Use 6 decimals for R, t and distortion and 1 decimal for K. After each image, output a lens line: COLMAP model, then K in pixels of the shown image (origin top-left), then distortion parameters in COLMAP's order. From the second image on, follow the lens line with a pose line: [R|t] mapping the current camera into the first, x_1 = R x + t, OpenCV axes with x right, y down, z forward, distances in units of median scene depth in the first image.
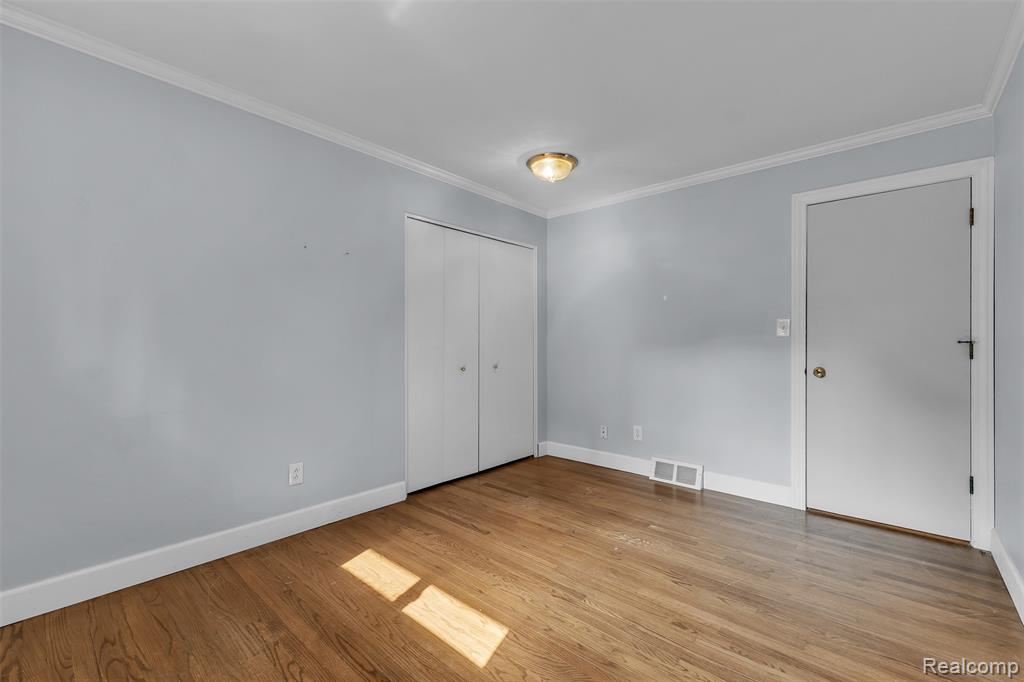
lens RADIAL K [[435.4, 0, 512.0], [0, 435.4, 341.0], [0, 0, 1]] dist [0.000779, 0.000058]
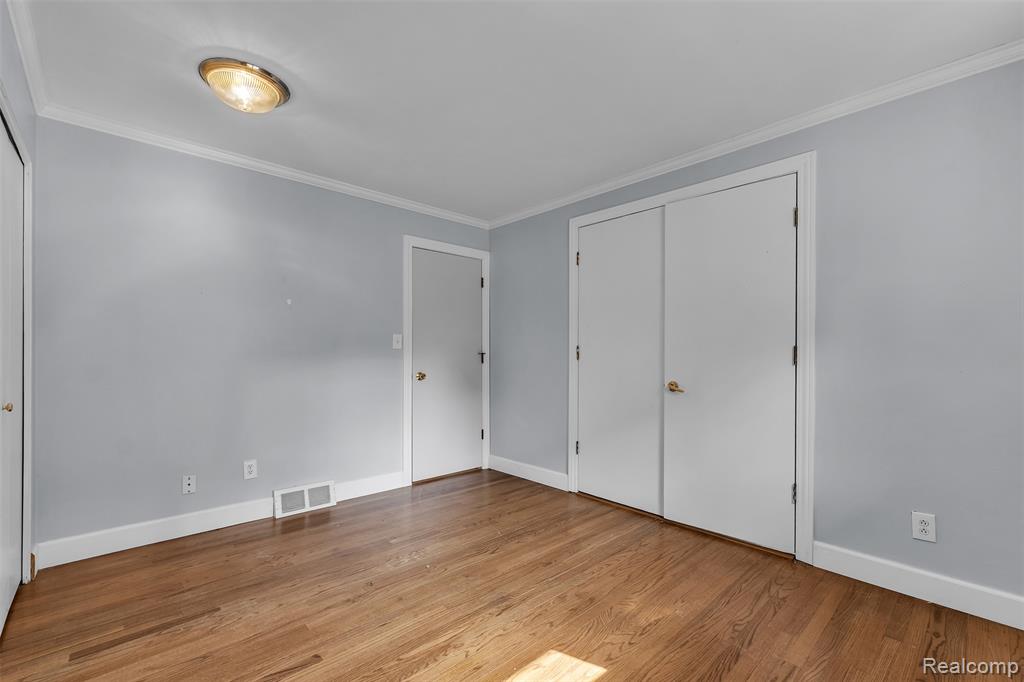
lens RADIAL K [[440.6, 0, 512.2], [0, 440.6, 351.6], [0, 0, 1]] dist [0.000151, 0.000027]
pose [[0.094635, 0.004404, 0.995502, -0.571866], [-0.004190, 0.999983, -0.004025, 0.001250], [-0.995503, -0.003790, 0.094651, 0.569604]]
